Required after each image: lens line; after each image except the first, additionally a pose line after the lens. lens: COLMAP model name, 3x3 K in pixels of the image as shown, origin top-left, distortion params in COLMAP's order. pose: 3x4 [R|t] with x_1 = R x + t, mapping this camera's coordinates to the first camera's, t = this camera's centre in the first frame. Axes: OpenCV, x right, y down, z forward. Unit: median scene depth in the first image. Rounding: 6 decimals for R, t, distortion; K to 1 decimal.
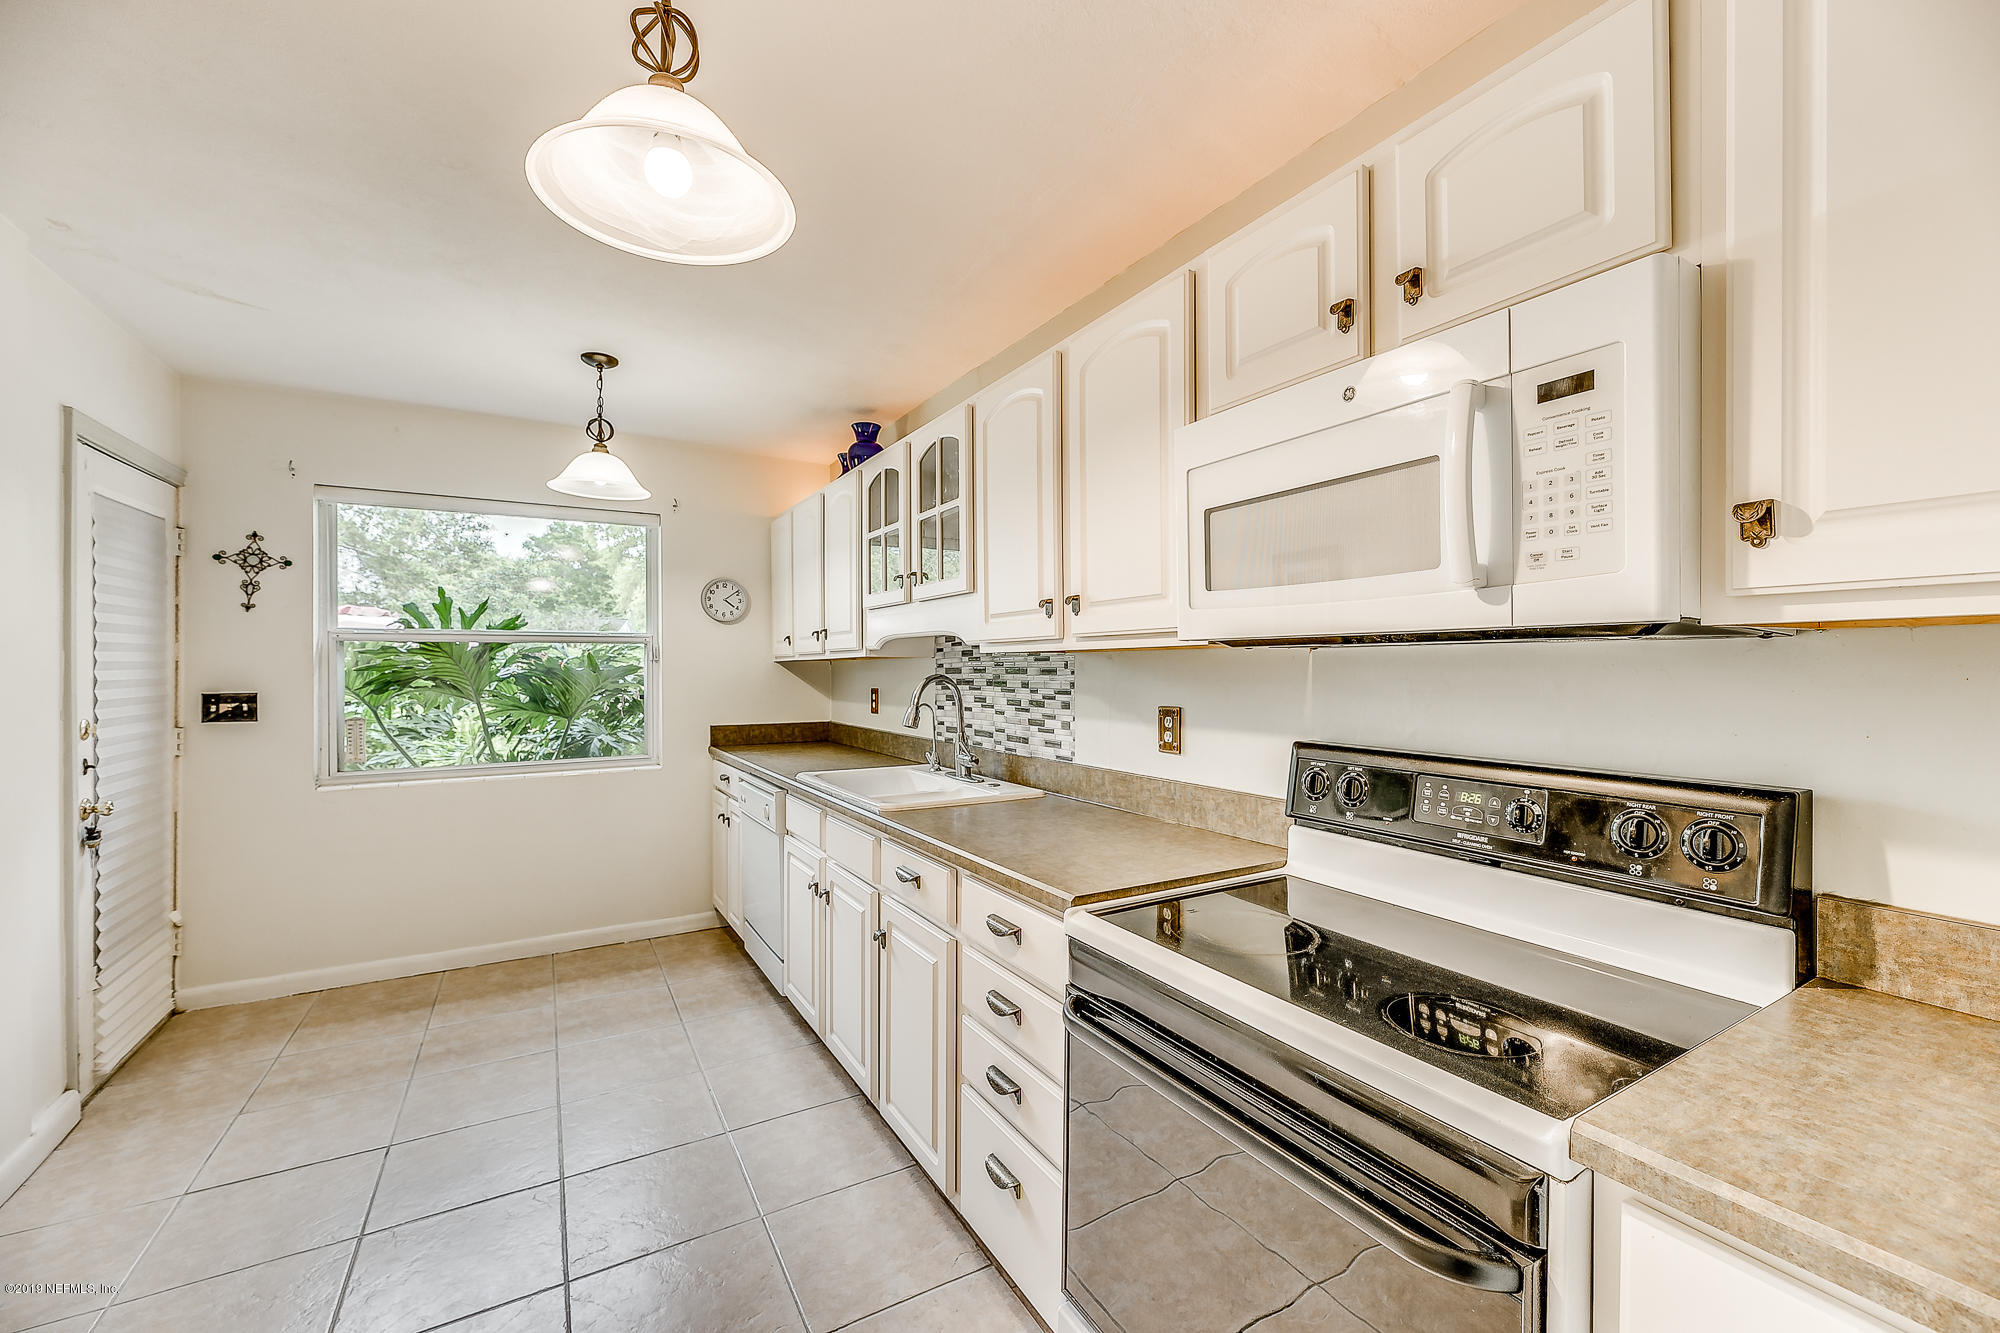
lens RADIAL K [[796.7, 0, 1000.0], [0, 796.7, 666.5], [0, 0, 1]] dist [0.001489, 0.000313]
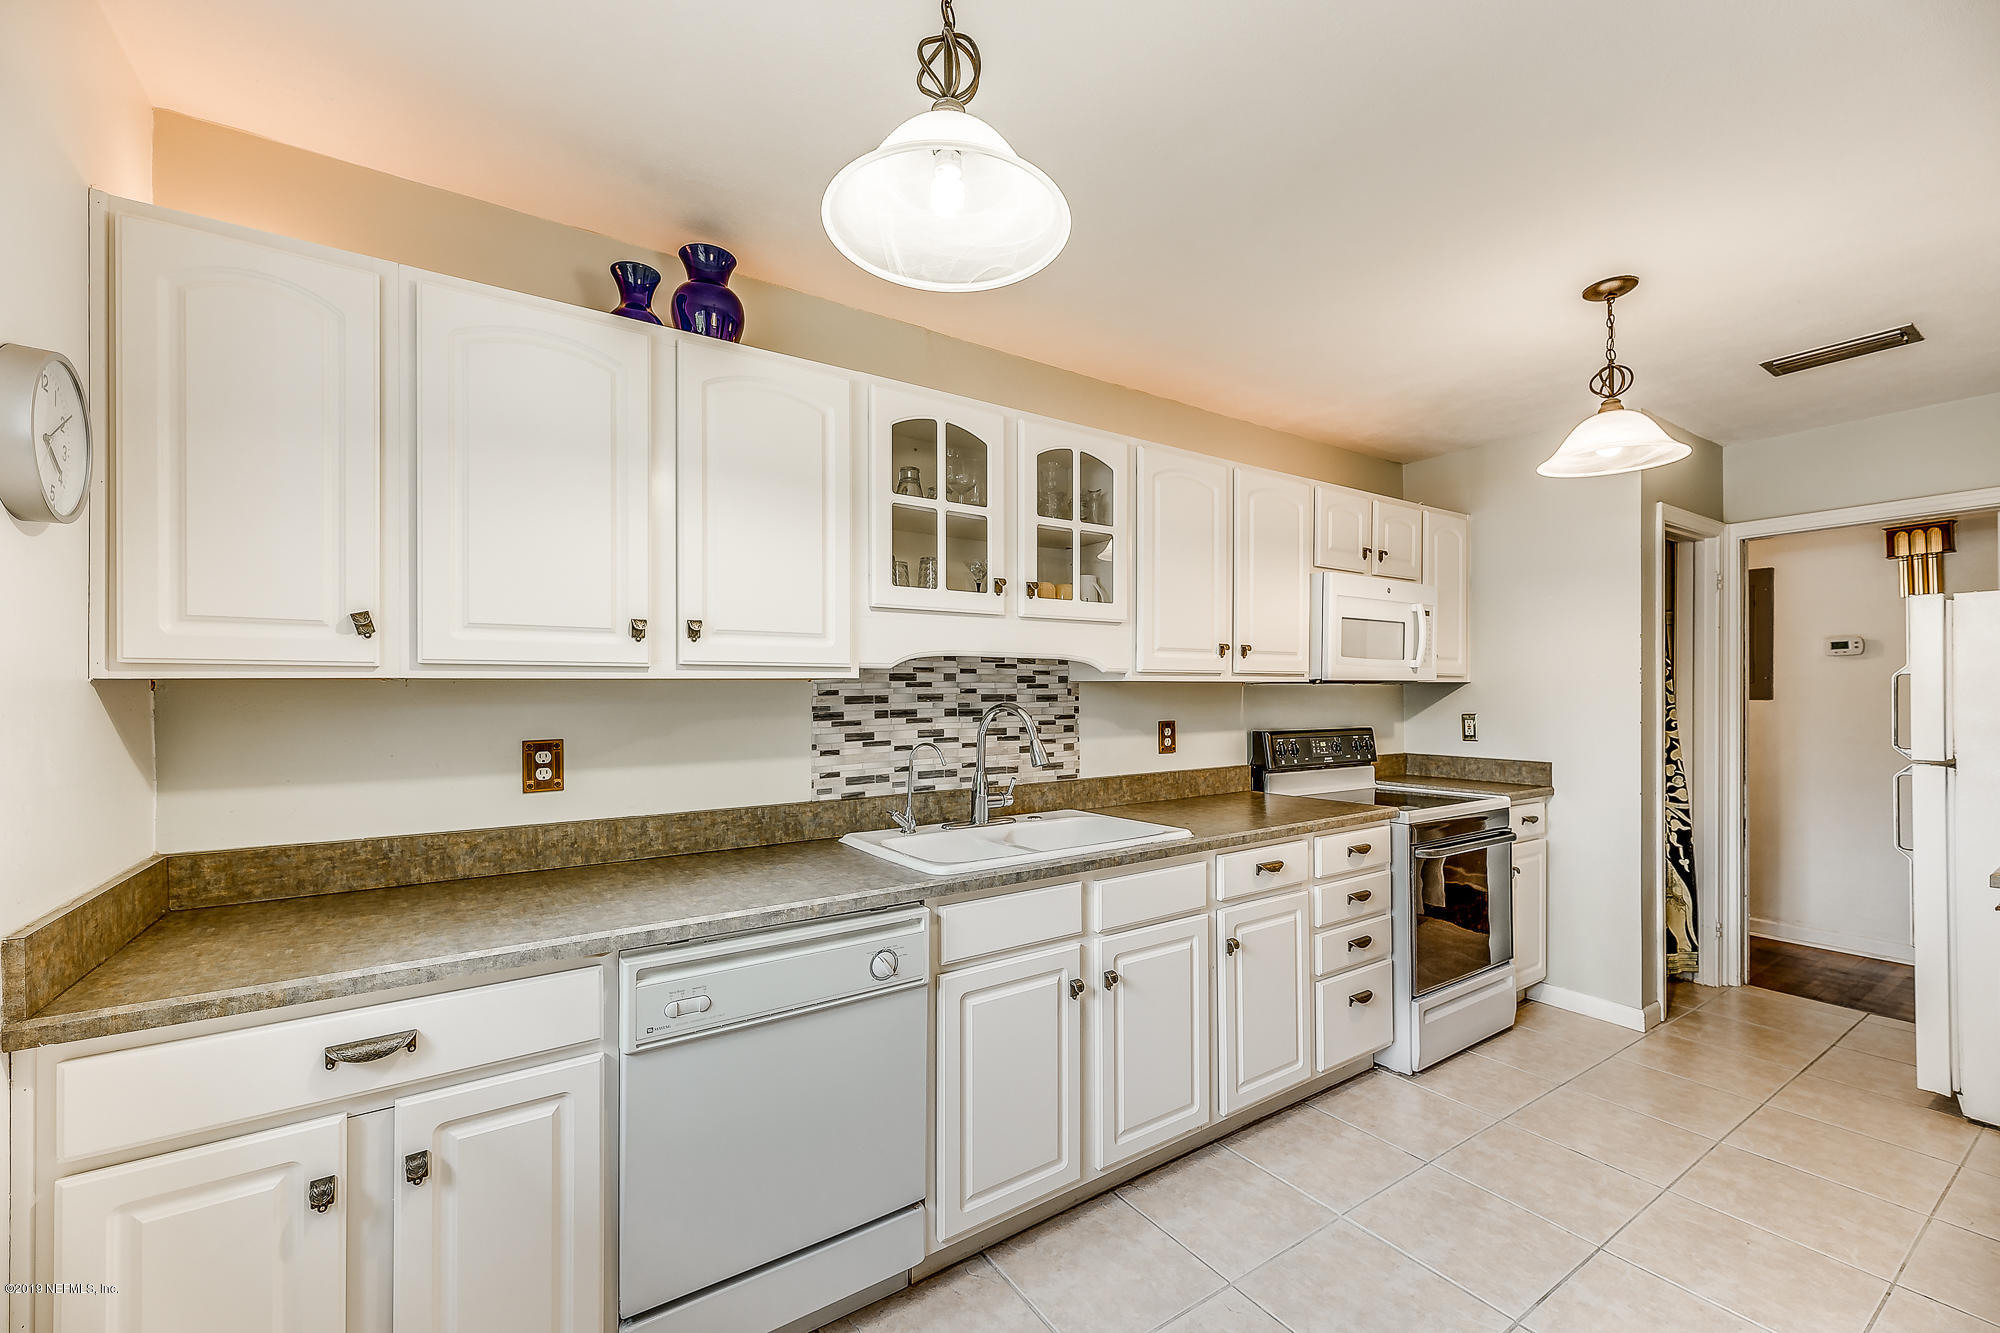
lens RADIAL K [[809.1, 0, 1007.2], [0, 809.1, 675.8], [0, 0, 1]] dist [-0.000647, -0.000235]
pose [[-0.058836, 0.016663, 0.998129, -1.018136], [-0.000395, 0.999860, -0.016715, -0.005425], [-0.998268, -0.001377, -0.058821, 1.134827]]
